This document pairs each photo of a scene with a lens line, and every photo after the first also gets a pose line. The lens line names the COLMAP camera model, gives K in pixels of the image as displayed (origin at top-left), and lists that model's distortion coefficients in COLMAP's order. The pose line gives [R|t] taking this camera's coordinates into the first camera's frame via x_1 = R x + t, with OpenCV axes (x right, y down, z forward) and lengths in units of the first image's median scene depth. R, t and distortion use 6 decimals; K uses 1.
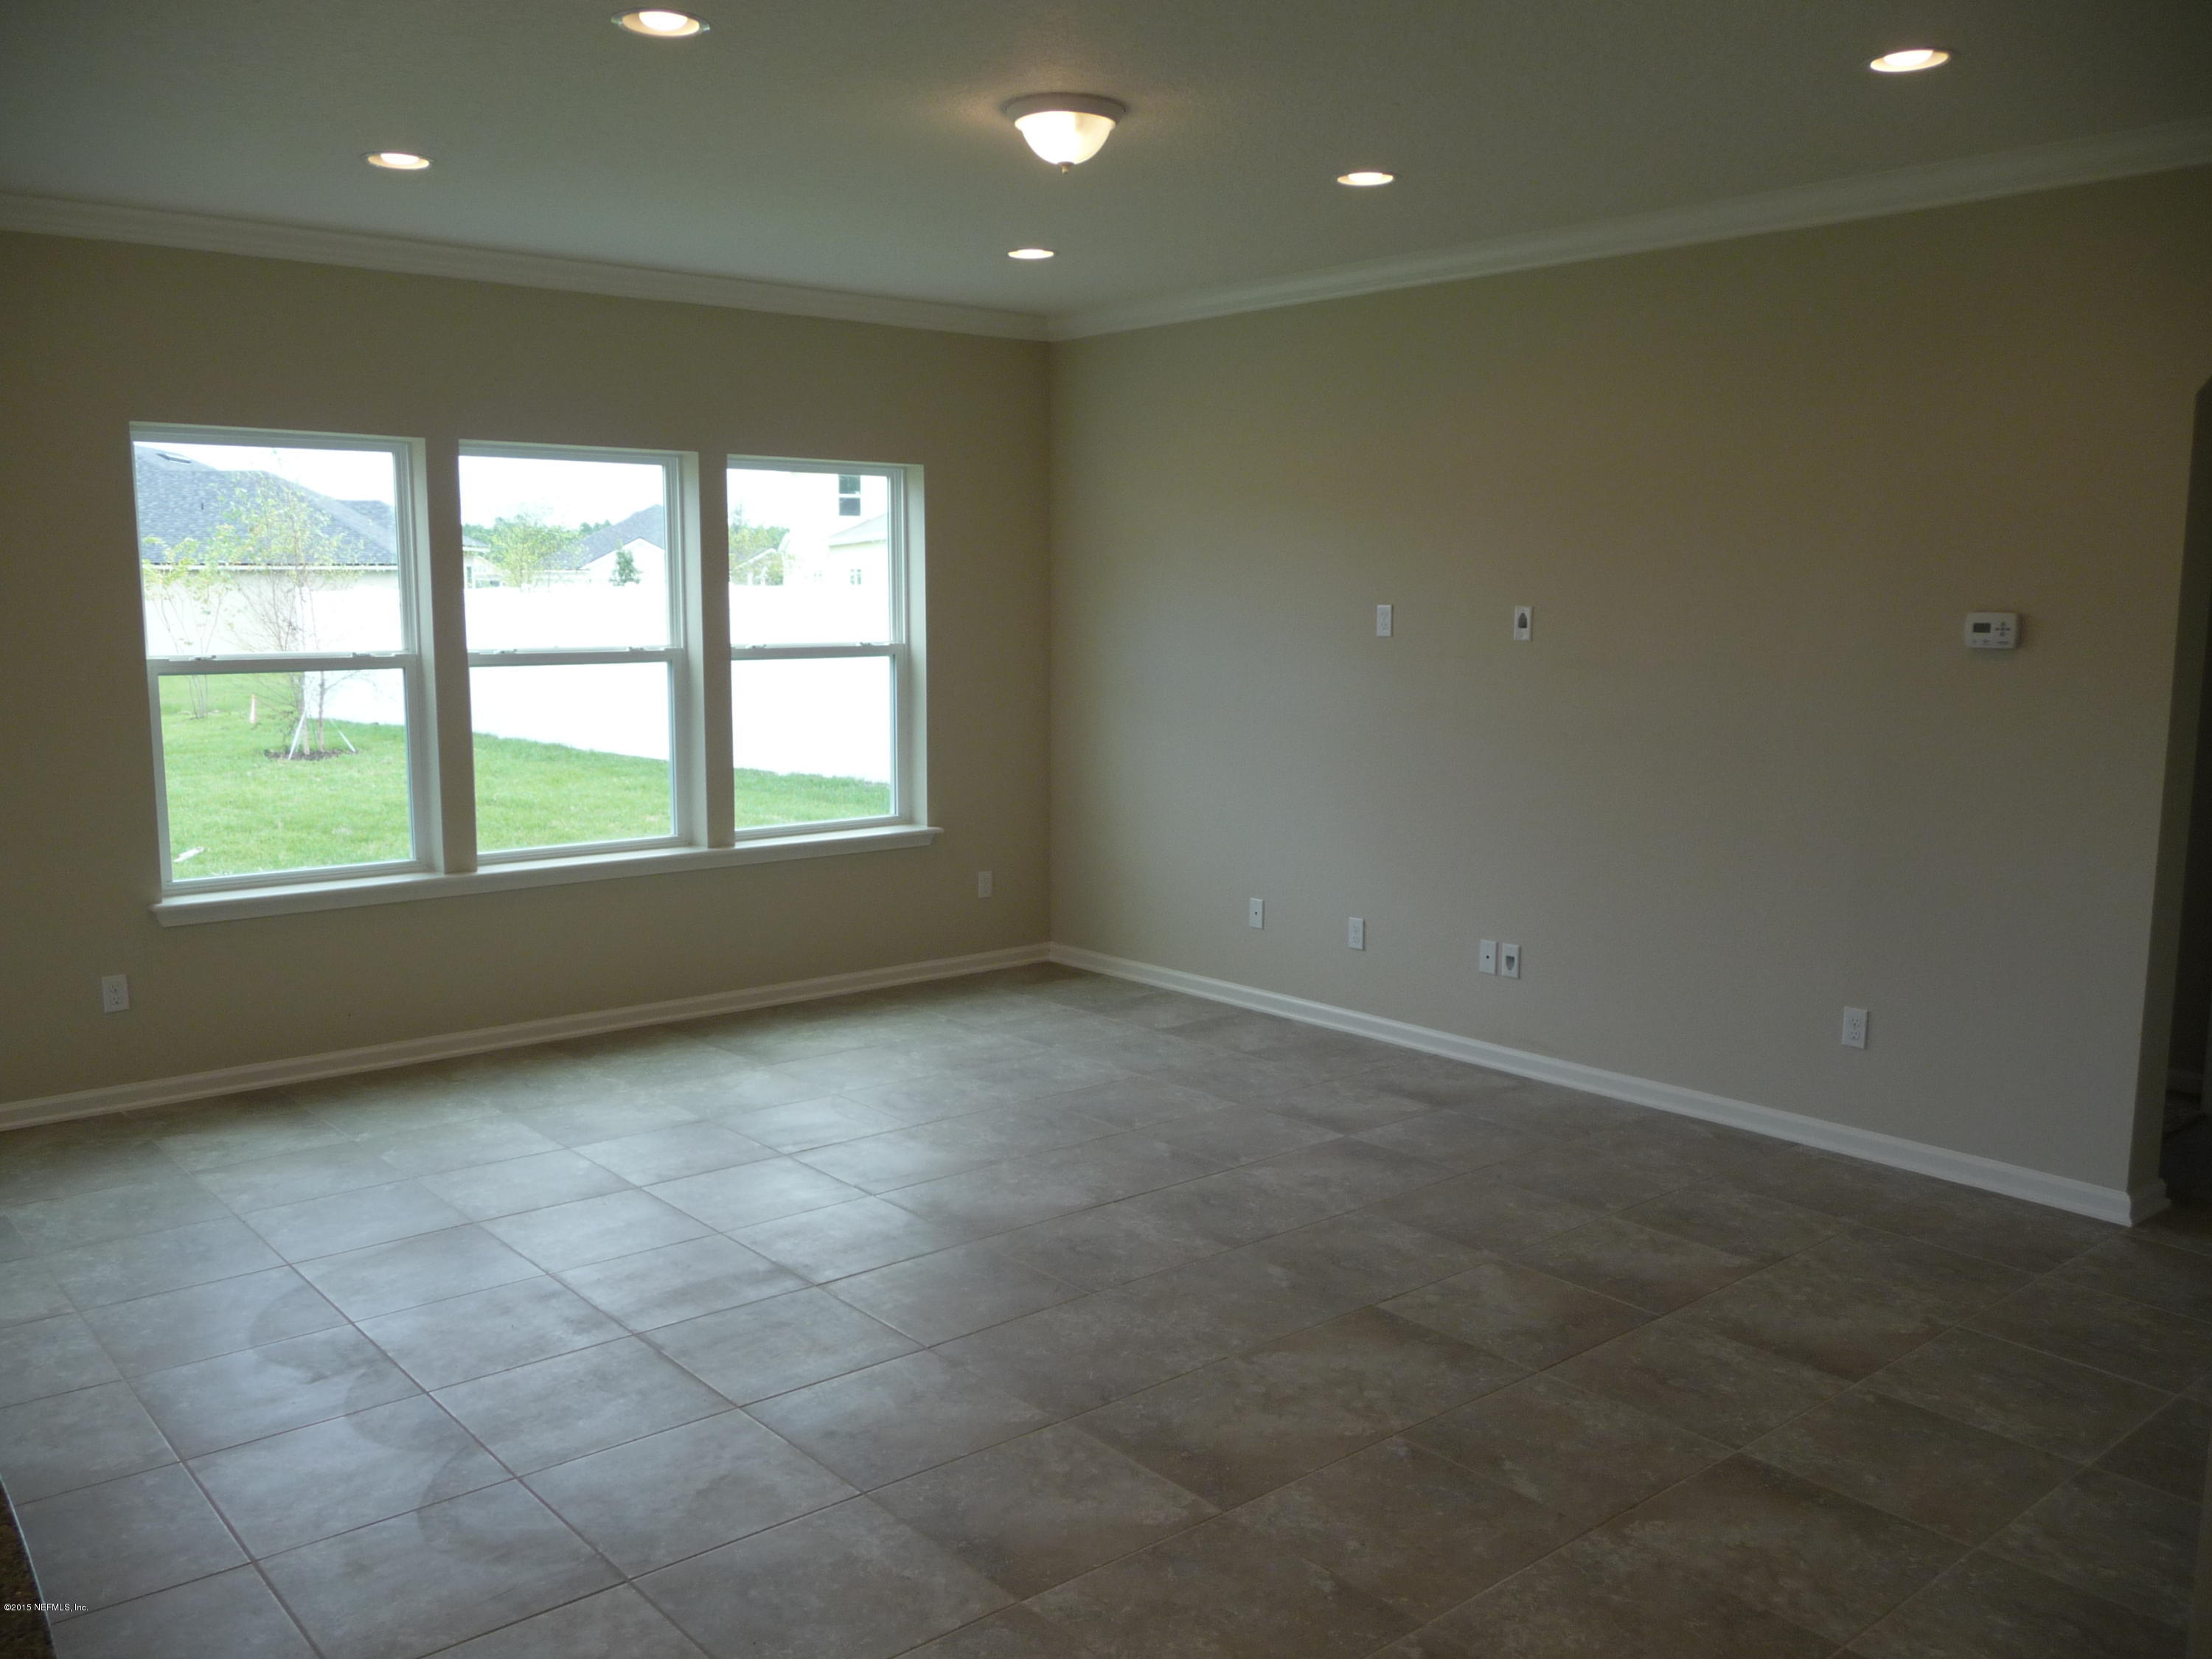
lens RADIAL K [[1813.4, 0, 1110.0], [0, 1813.4, 866.3], [0, 0, 1]] dist [-0.022544, 0.003943]
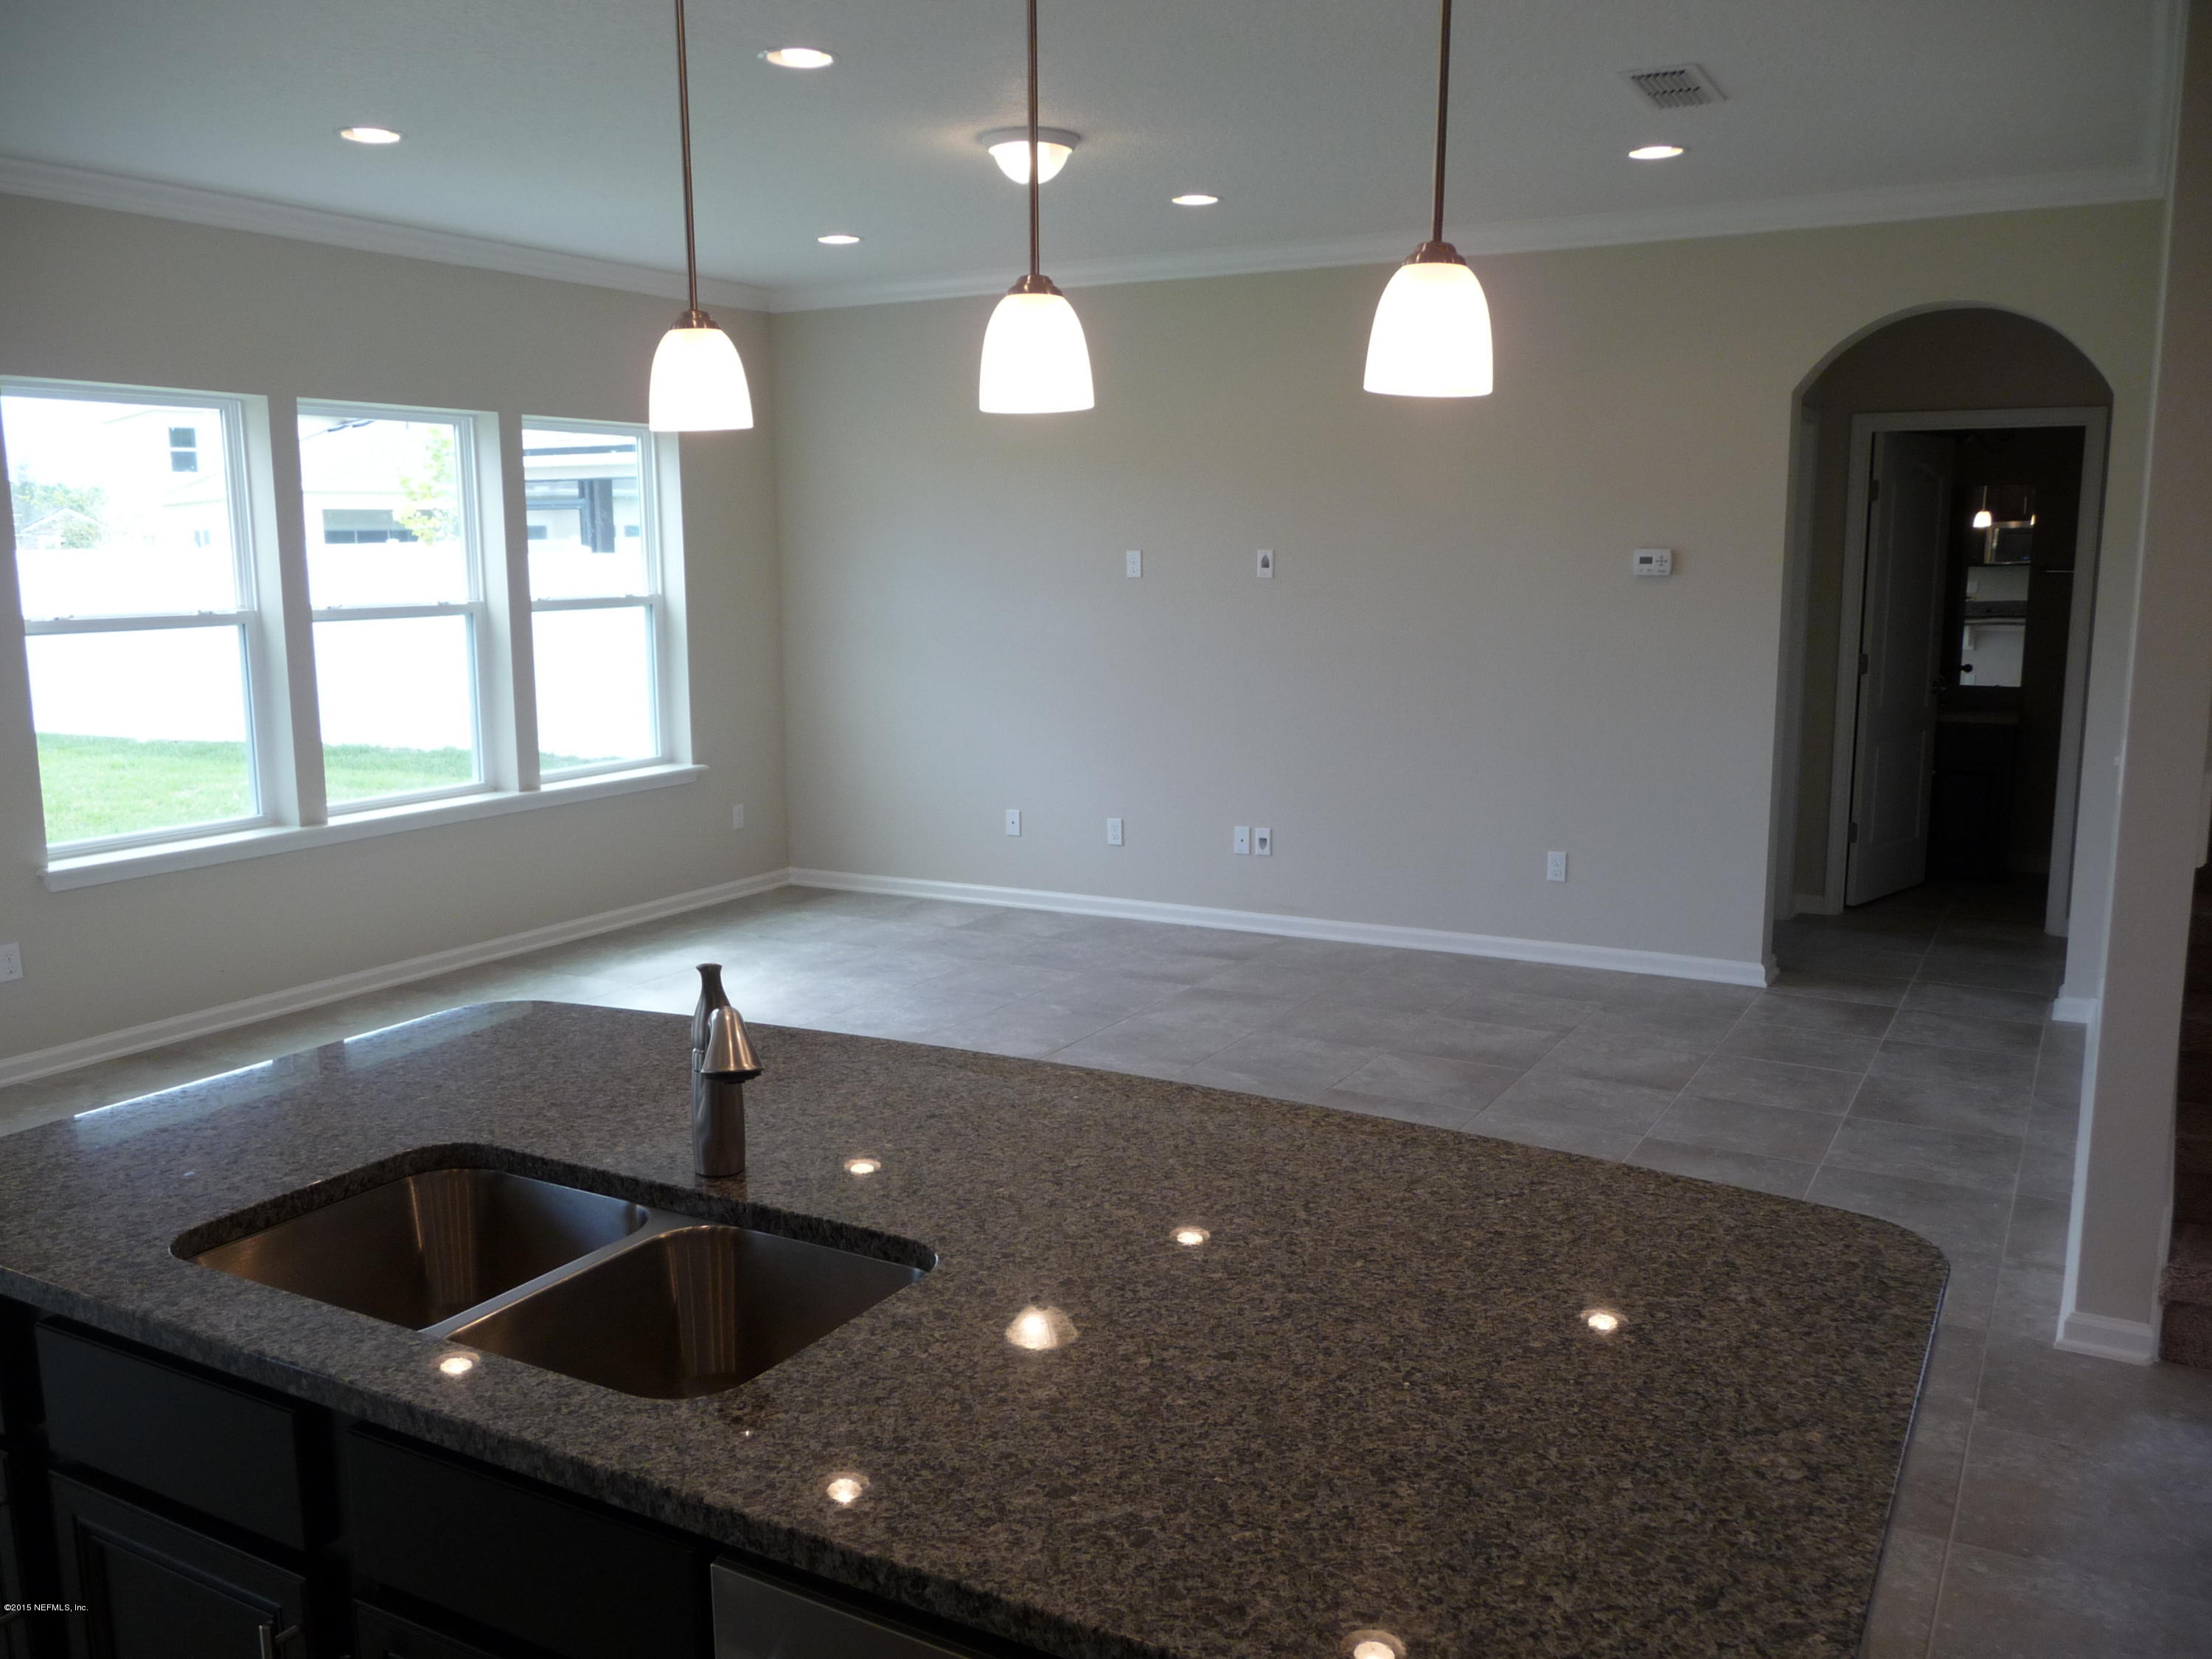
lens RADIAL K [[1807.2, 0, 1107.0], [0, 1807.2, 861.4], [0, 0, 1]] dist [-0.035412, 0.010277]
pose [[0.939982, -0.069156, 0.334143, -0.292162], [0.061529, 0.997547, 0.033371, 0.018752], [-0.335631, -0.010808, 0.941932, -0.112509]]
